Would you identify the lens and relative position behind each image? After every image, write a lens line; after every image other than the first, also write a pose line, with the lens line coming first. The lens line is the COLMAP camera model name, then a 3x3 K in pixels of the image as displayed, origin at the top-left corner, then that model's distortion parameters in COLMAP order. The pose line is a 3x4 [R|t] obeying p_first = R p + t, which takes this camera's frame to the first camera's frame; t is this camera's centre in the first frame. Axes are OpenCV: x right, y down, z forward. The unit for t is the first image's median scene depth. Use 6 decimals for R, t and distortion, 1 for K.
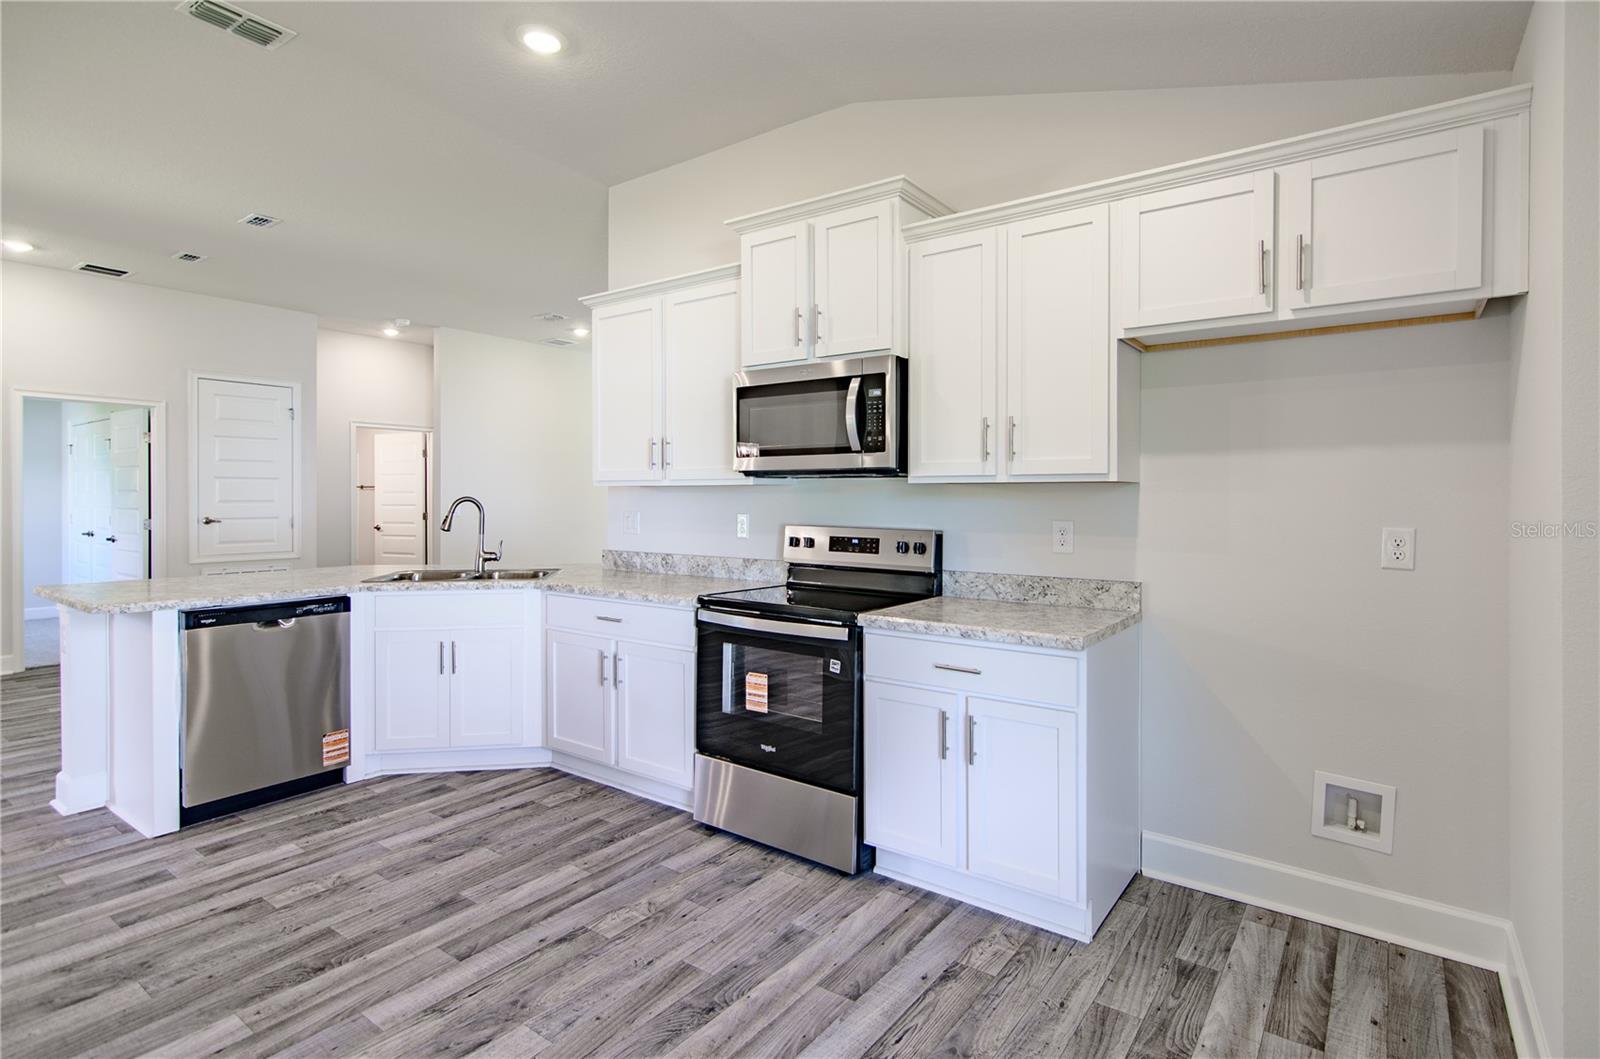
lens RADIAL K [[774.3, 0, 851.5], [0, 774.3, 499.8], [0, 0, 1]] dist [-0.016765, 0.006521]
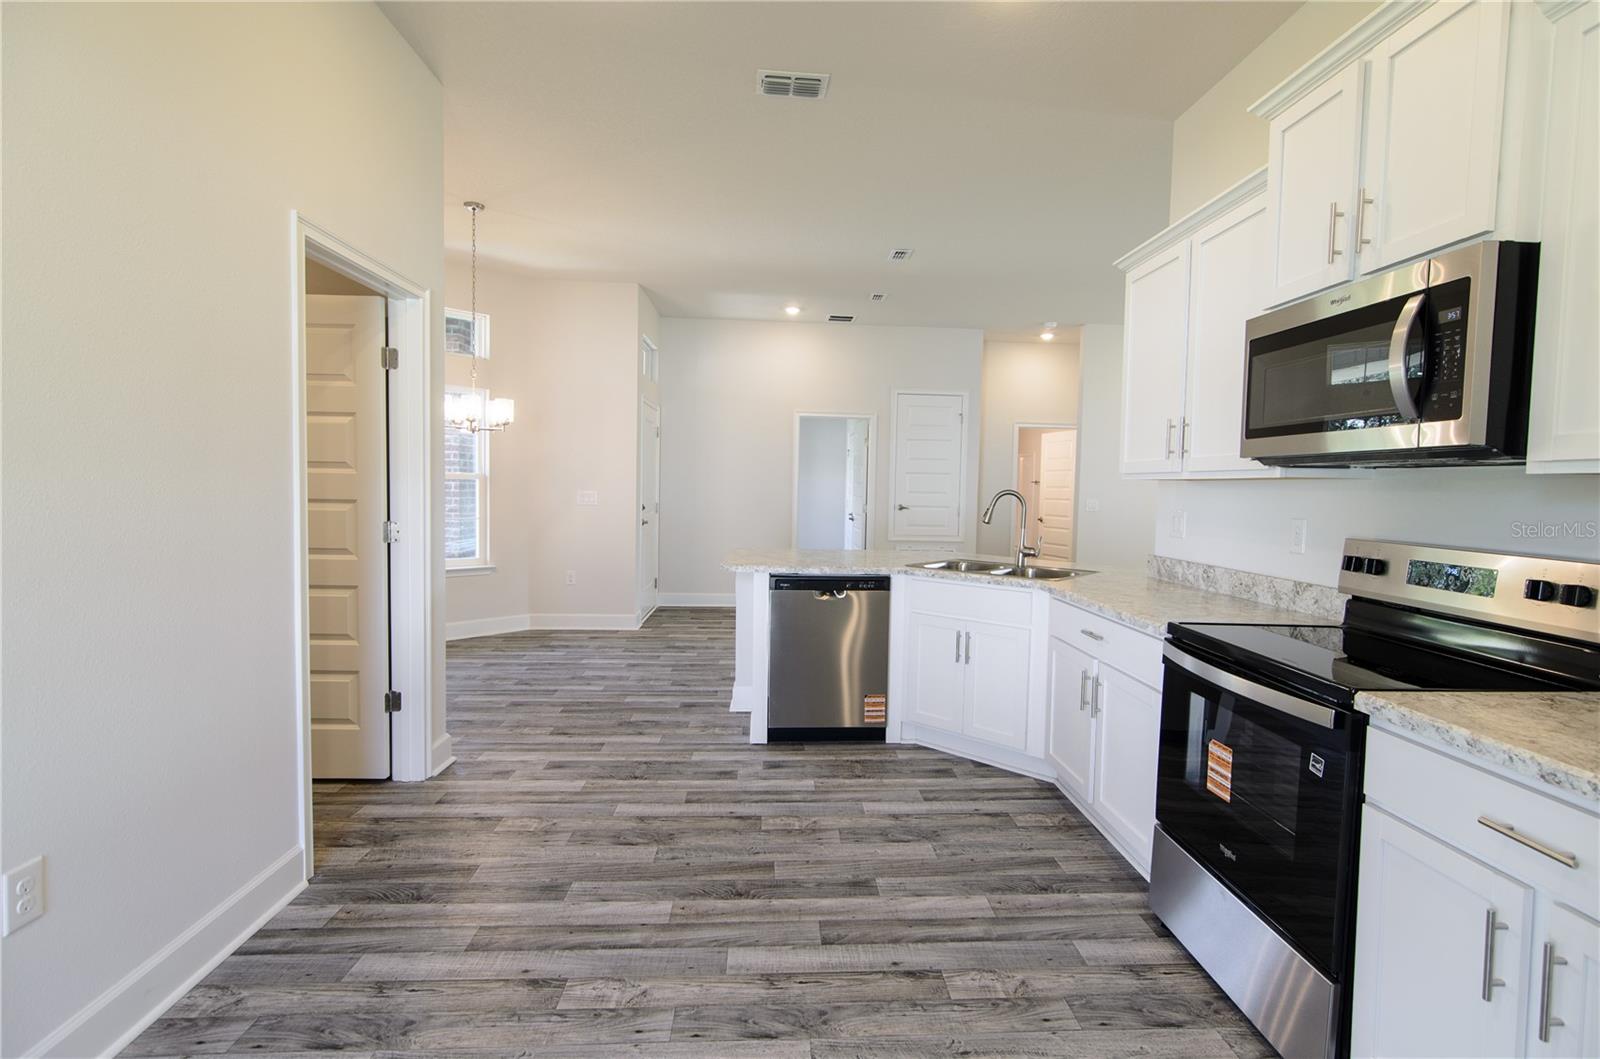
lens RADIAL K [[774.3, 0, 830.5], [0, 774.3, 529.2], [0, 0, 1]] dist [-0.016765, 0.006521]
pose [[0.622314, 0.054048, -0.780900, 0.186935], [-0.021618, 0.998420, 0.051874, -0.000339], [0.782469, -0.015400, 0.622499, 0.271583]]
